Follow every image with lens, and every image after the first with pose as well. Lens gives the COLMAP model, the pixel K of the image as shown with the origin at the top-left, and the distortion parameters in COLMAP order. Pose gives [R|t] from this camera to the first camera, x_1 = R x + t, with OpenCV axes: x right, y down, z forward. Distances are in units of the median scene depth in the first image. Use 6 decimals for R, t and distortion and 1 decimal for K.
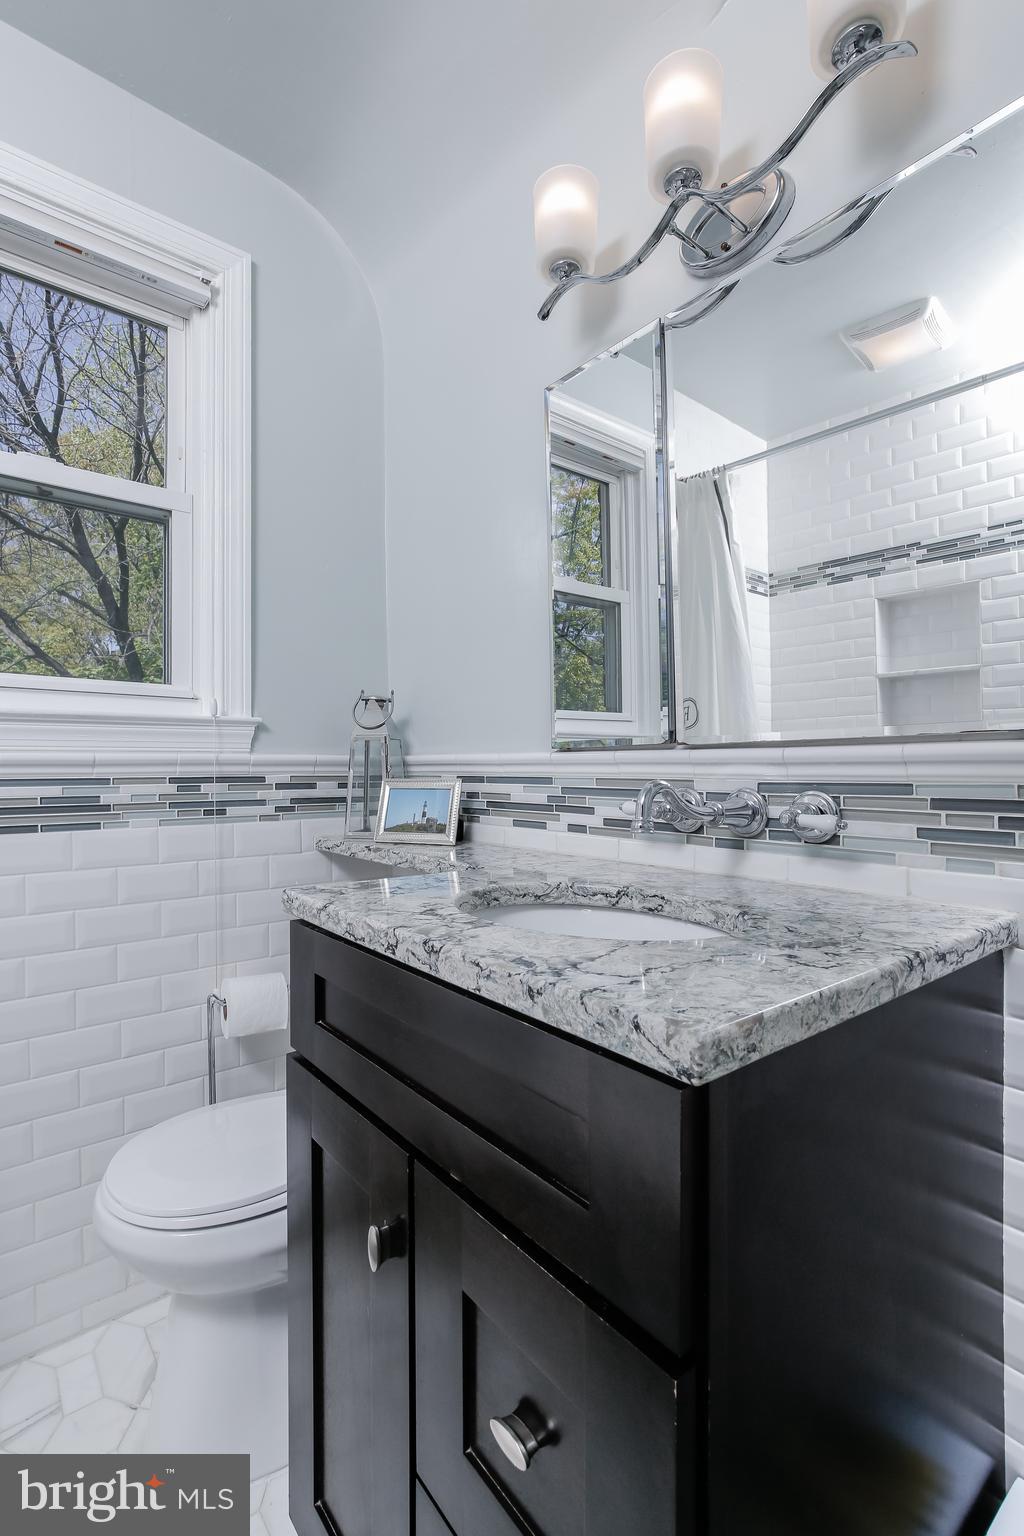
lens RADIAL K [[692.9, 0, 519.1], [0, 692.9, 766.7], [0, 0, 1]] dist [-0.016338, 0.006300]
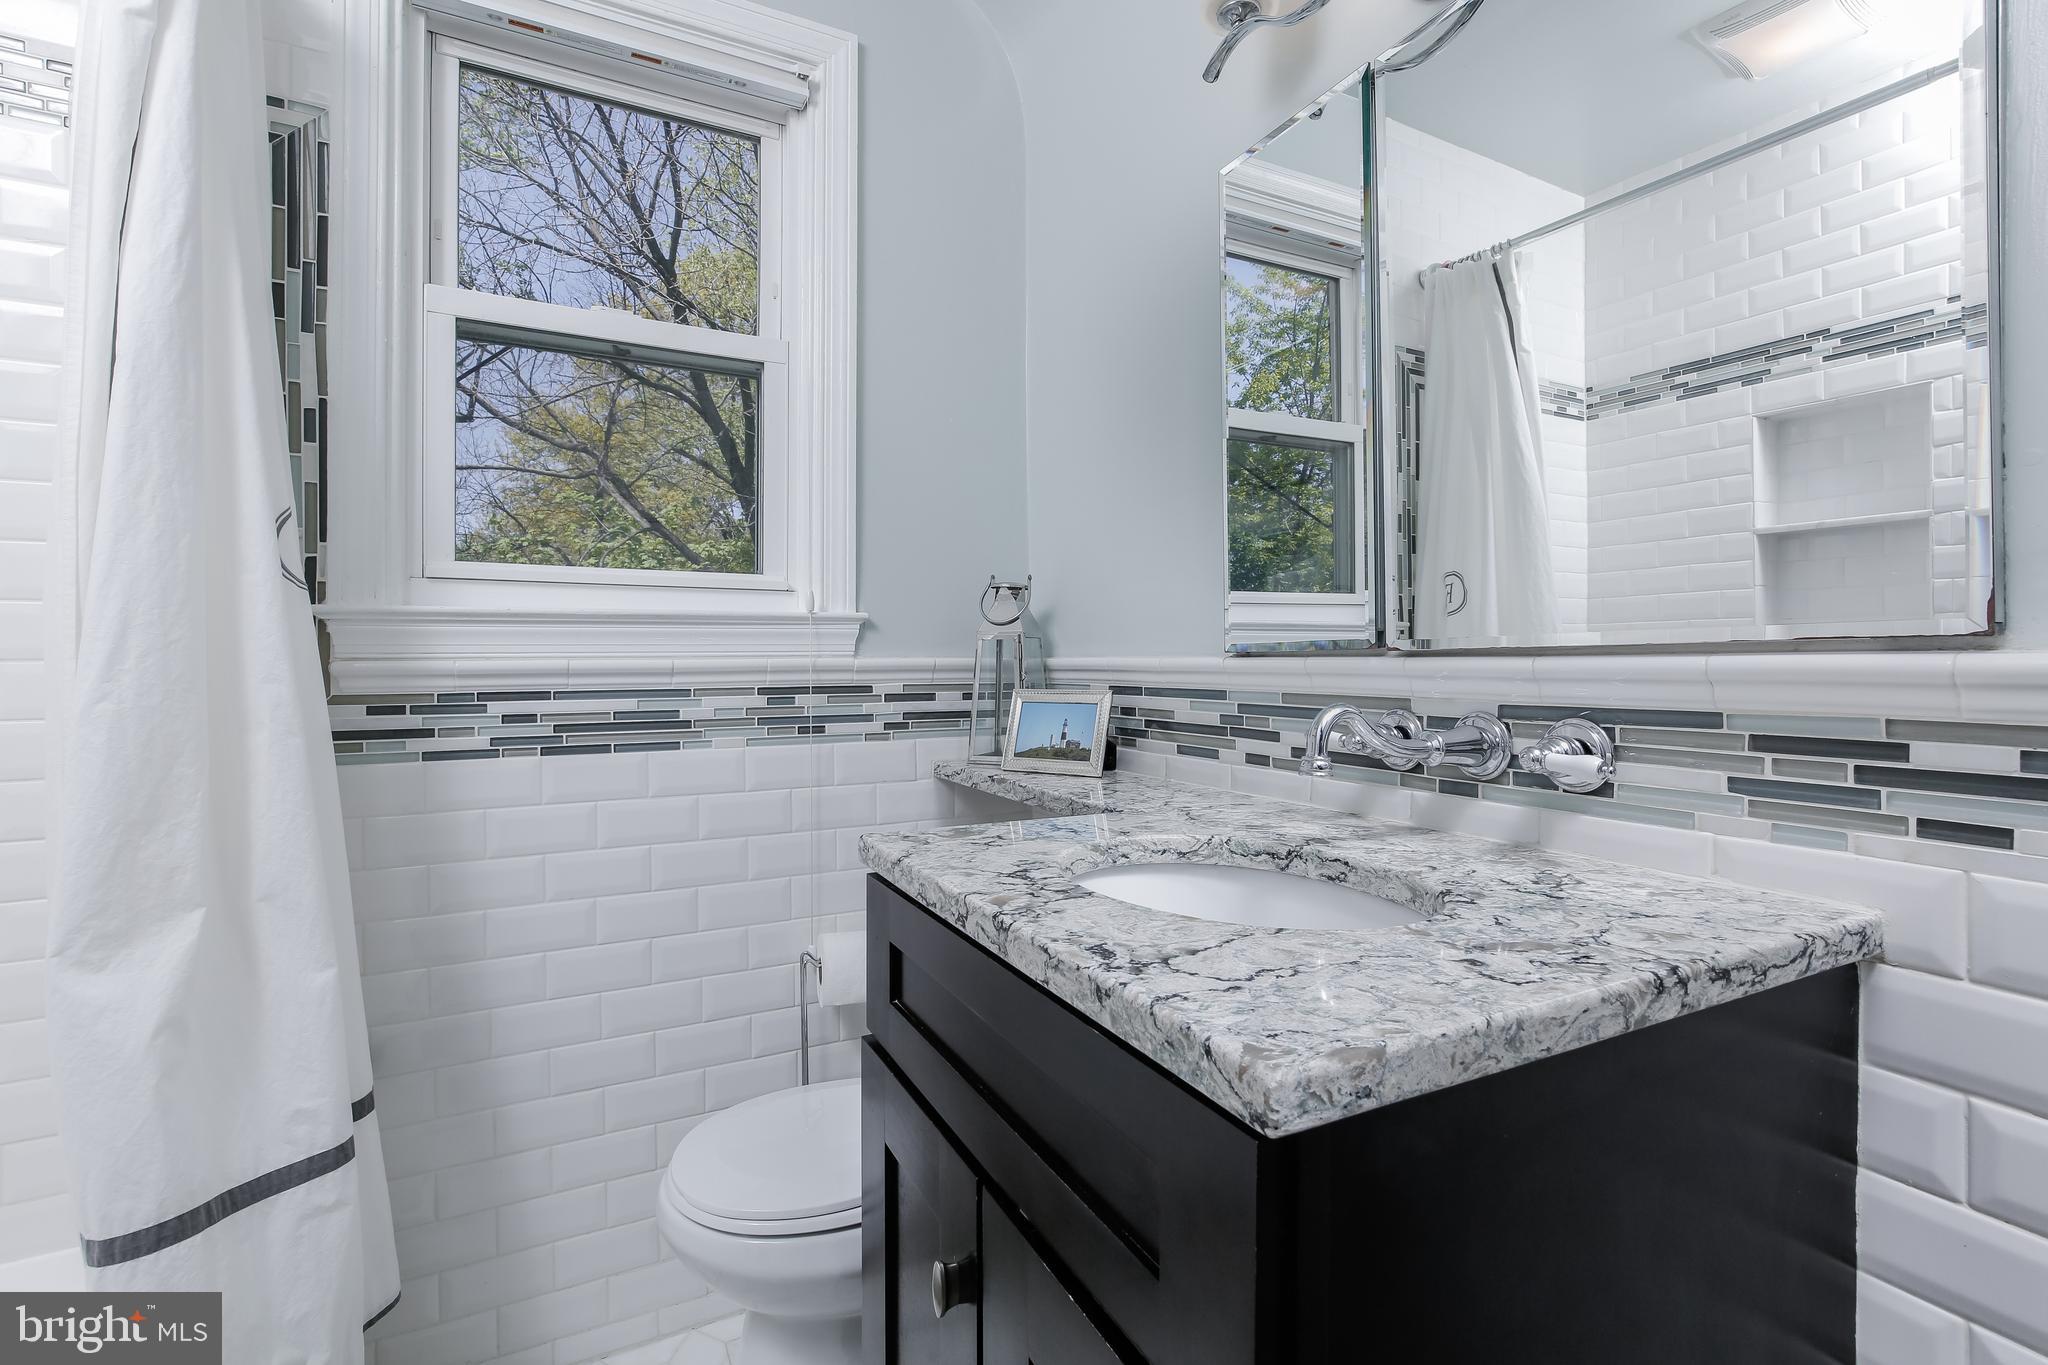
lens RADIAL K [[923.8, 0, 1098.0], [0, 923.8, 658.2], [0, 0, 1]] dist [-0.016338, 0.006300]
pose [[0.982560, 0.001051, -0.185942, 0.099122], [0.000561, 0.999963, 0.008615, -0.028969], [0.185944, -0.008569, 0.982523, -0.010315]]
